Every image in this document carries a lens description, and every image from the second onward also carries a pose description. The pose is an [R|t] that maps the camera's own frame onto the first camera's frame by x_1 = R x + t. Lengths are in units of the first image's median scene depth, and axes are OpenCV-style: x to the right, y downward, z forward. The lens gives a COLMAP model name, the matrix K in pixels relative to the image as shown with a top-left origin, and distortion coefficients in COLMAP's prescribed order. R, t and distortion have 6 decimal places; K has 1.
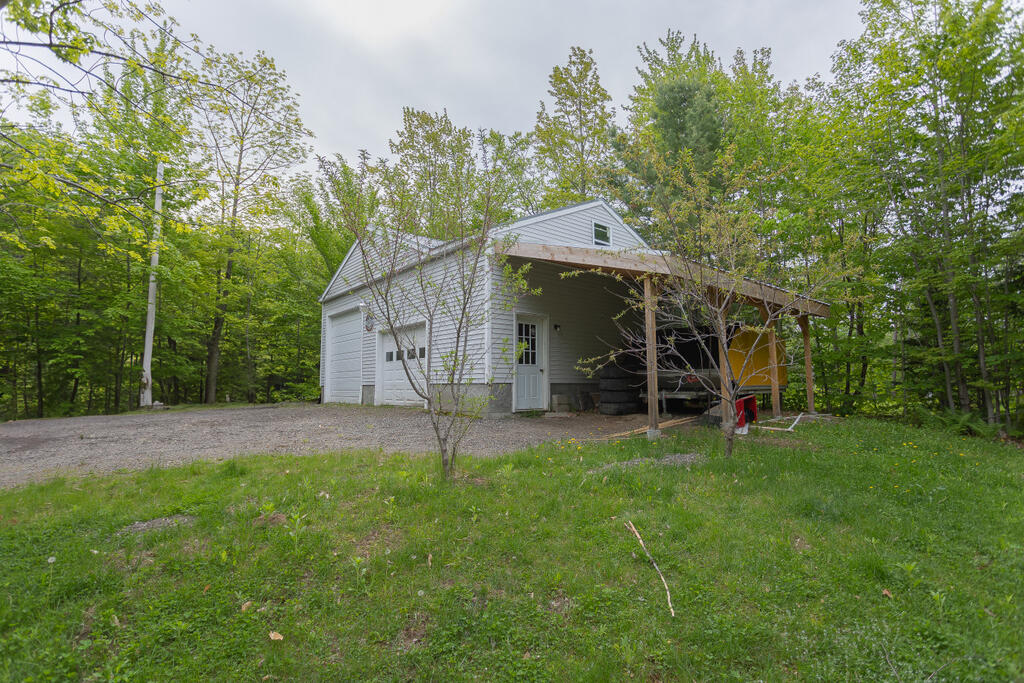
lens RADIAL K [[499.5, 0, 503.0], [0, 499.5, 340.3], [0, 0, 1]] dist [-0.001660, 0.037332]
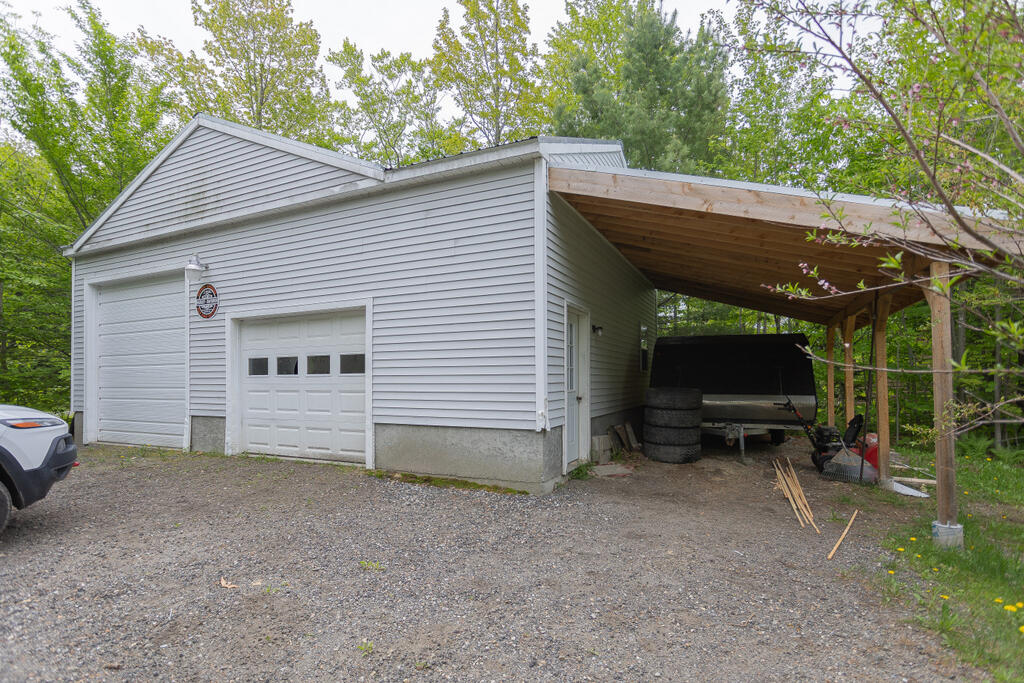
lens RADIAL K [[508.5, 0, 511.6], [0, 508.5, 371.0], [0, 0, 1]] dist [-0.003664, -0.000489]
pose [[0.903483, 0.003527, 0.428609, -0.211142], [-0.036099, 0.997040, 0.067890, -0.009983], [-0.427101, -0.076810, 0.900936, 0.371636]]
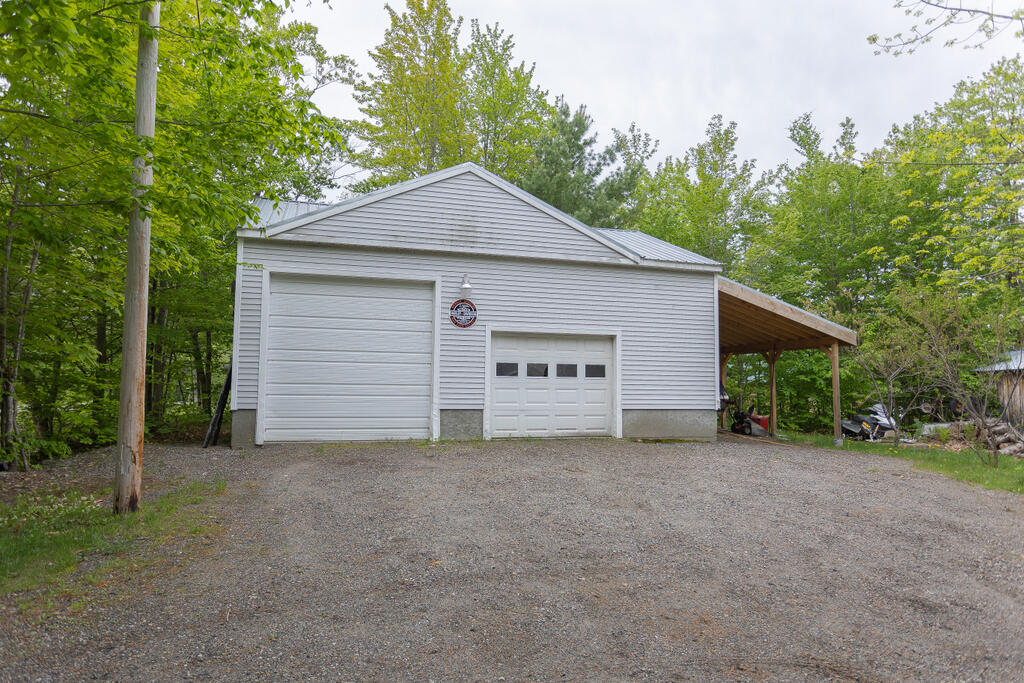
lens RADIAL K [[655.3, 0, 512.0], [0, 655.3, 341.5], [0, 0, 1]] dist [0.018330, 0.059417]
pose [[0.340145, 0.070077, 0.937758, -1.072484], [-0.099734, 0.994283, -0.038125, 0.027458], [-0.935069, -0.080558, 0.345190, 0.663530]]
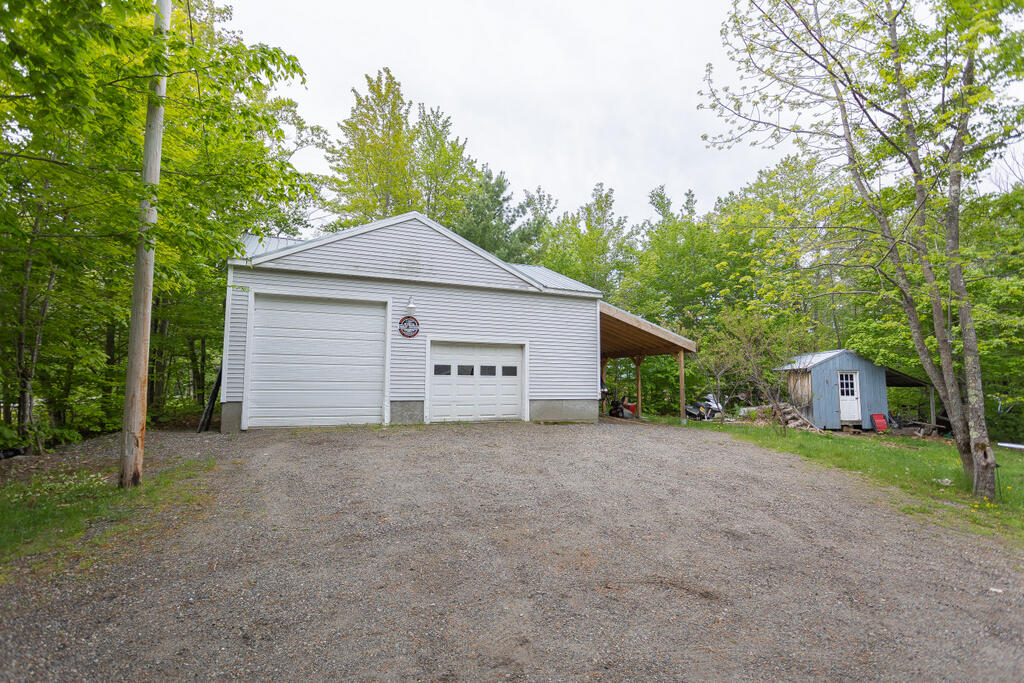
lens RADIAL K [[499.5, 0, 503.0], [0, 499.5, 340.3], [0, 0, 1]] dist [-0.001660, 0.037332]
pose [[0.237431, 0.086276, 0.967565, -1.077183], [-0.098933, 0.993017, -0.064268, 0.025999], [-0.966353, -0.080465, 0.244308, 0.656725]]
